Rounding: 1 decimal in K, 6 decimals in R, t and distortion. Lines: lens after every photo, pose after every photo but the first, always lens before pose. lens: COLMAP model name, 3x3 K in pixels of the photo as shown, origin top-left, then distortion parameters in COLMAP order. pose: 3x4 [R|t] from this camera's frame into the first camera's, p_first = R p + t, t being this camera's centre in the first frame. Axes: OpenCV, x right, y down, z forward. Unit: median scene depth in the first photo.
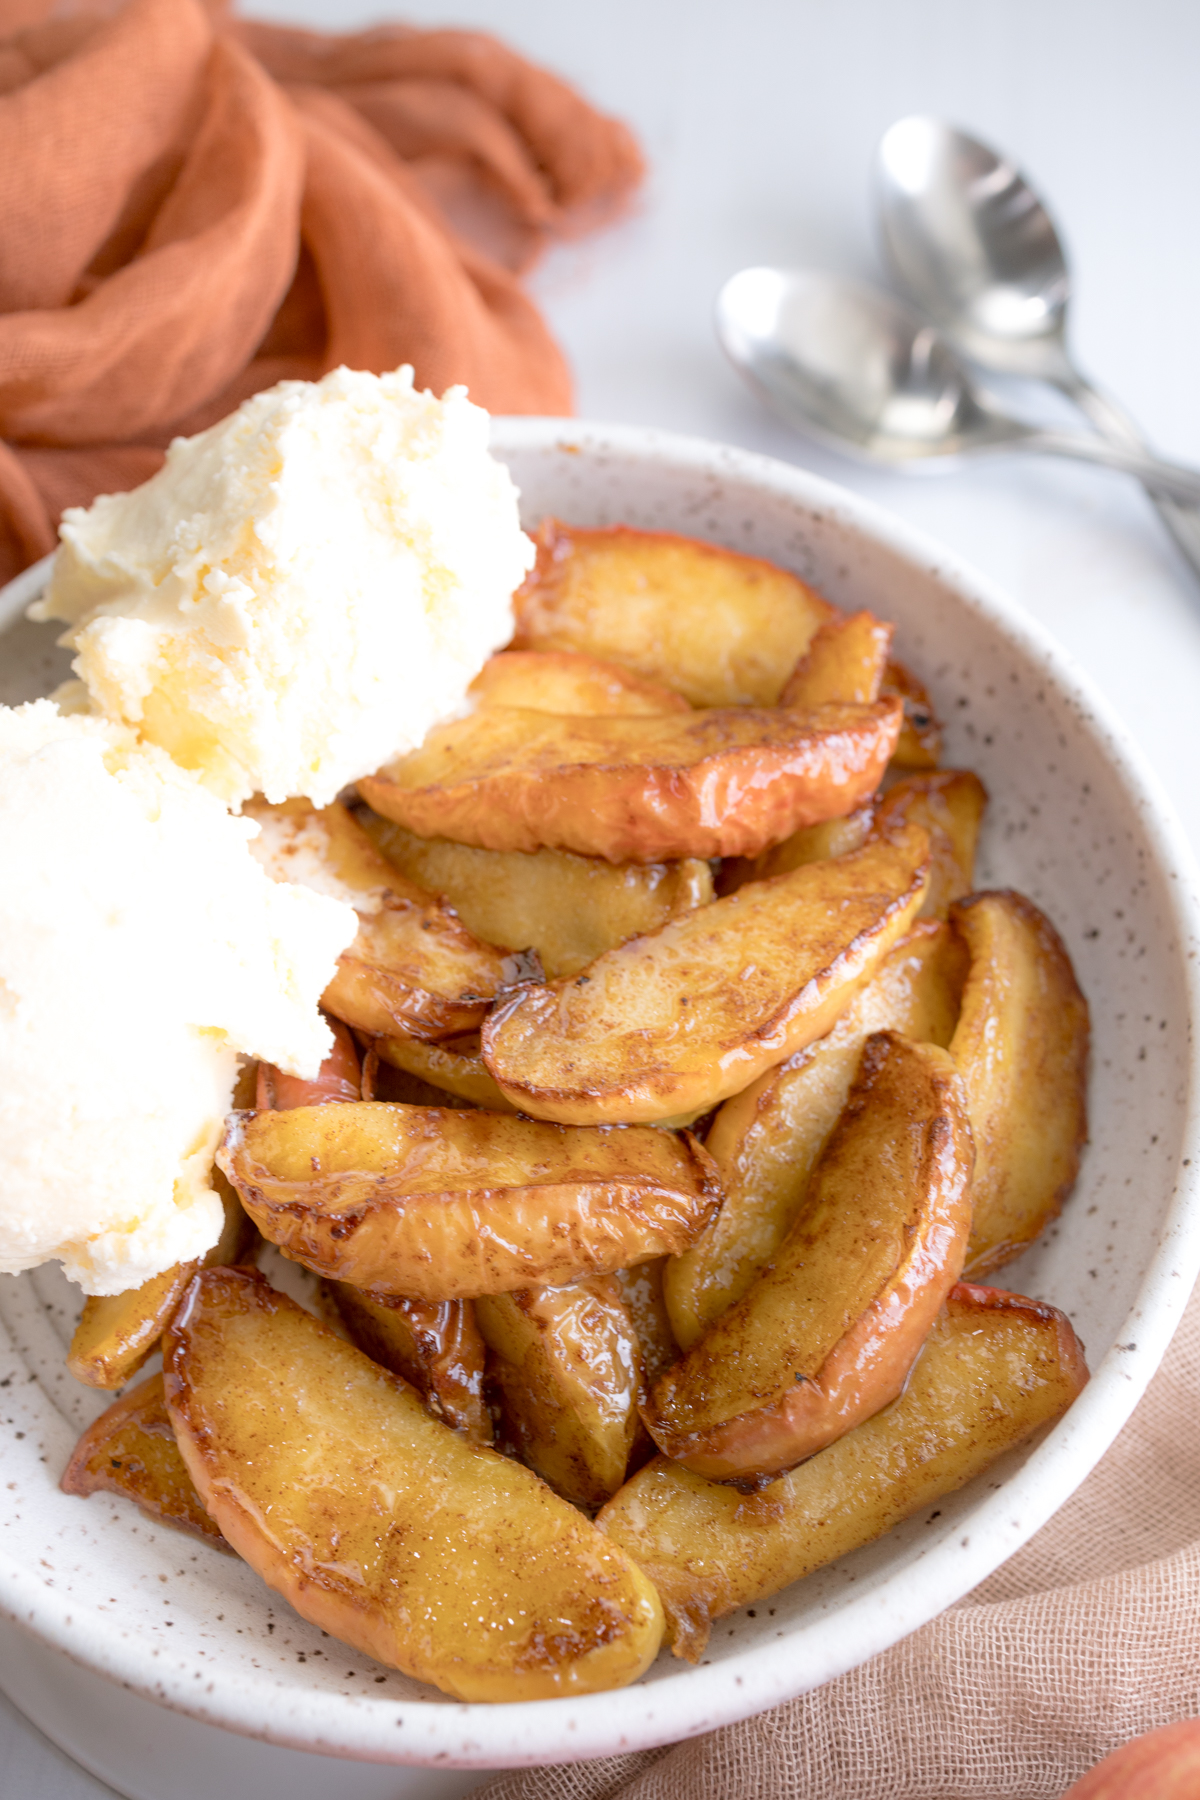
lens RADIAL K [[1948.0, 0, 571.1], [0, 1948.0, 870.7], [0, 0, 1]] dist [0.018339, 0.032050]
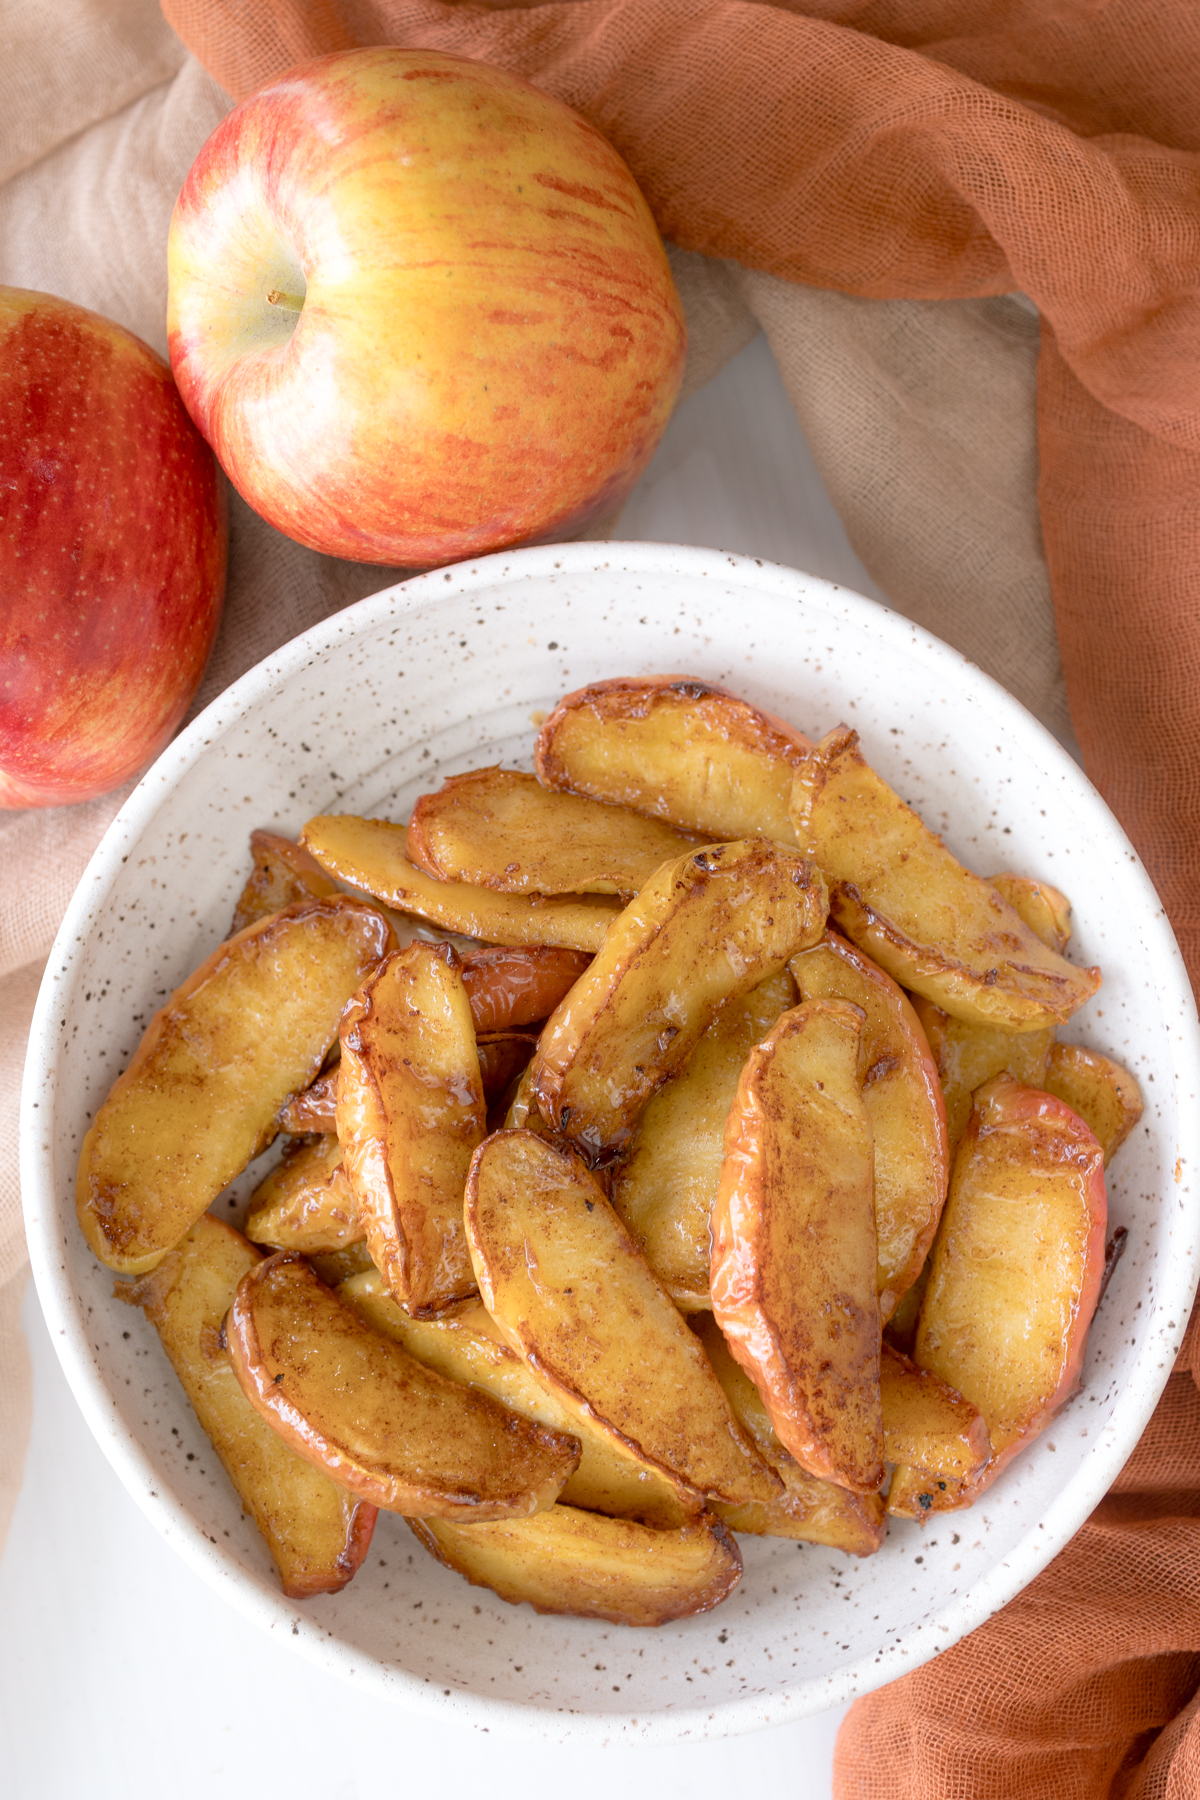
lens RADIAL K [[1948.0, 0, 571.1], [0, 1948.0, 870.7], [0, 0, 1]] dist [0.018339, 0.032050]
pose [[0.038348, 0.995181, -0.090246, -0.097438], [-0.840142, 0.081006, 0.536283, -0.629728], [0.541009, 0.055254, 0.839200, -0.054504]]
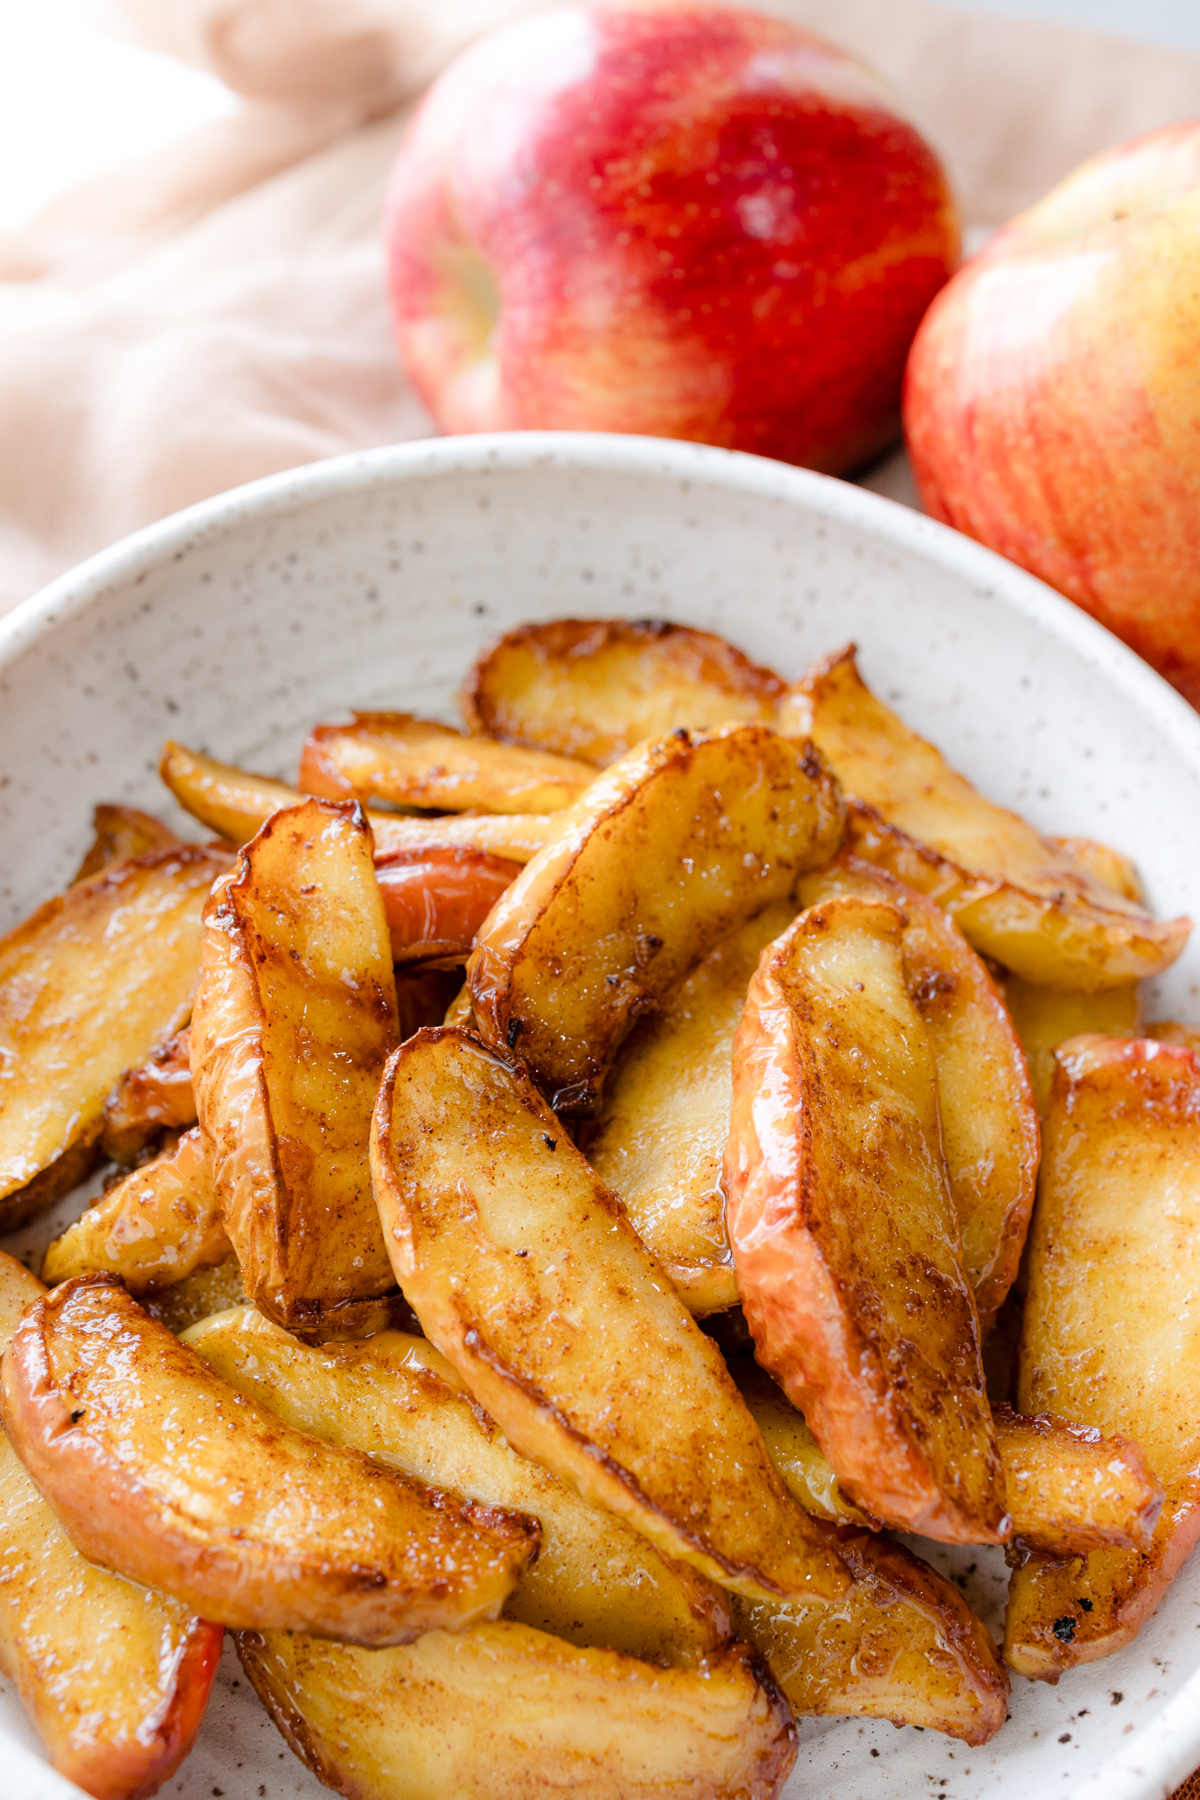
lens RADIAL K [[1948.0, 0, 571.1], [0, 1948.0, 870.7], [0, 0, 1]] dist [0.018339, 0.032050]
pose [[0.068356, 0.863892, -0.499016, 0.342070], [-0.876955, 0.290519, 0.382817, -0.327281], [0.475687, 0.411447, 0.777453, 0.289939]]
